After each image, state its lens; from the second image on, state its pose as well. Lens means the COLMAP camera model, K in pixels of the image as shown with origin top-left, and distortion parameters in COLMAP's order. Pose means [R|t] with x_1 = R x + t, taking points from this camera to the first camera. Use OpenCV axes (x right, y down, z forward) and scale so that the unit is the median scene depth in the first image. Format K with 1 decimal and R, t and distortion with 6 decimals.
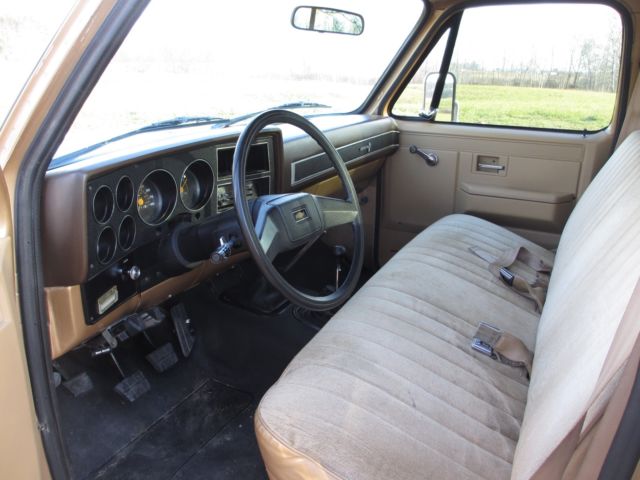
lens RADIAL K [[512.5, 0, 319.0], [0, 512.5, 241.2], [0, 0, 1]] dist [-0.046165, 0.004193]
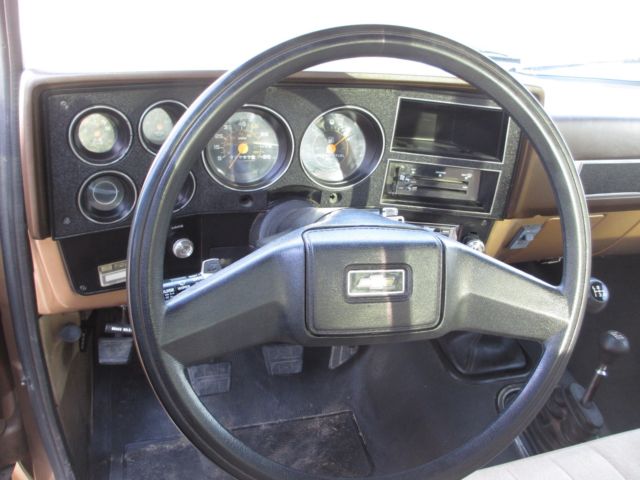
lens RADIAL K [[512.5, 0, 318.6], [0, 512.5, 244.4], [0, 0, 1]] dist [-0.046165, 0.004193]
pose [[0.683602, 0.383561, -0.620942, 0.134099], [-0.314306, 0.922553, 0.223847, -0.113542], [0.658711, 0.042144, 0.751215, 0.464529]]
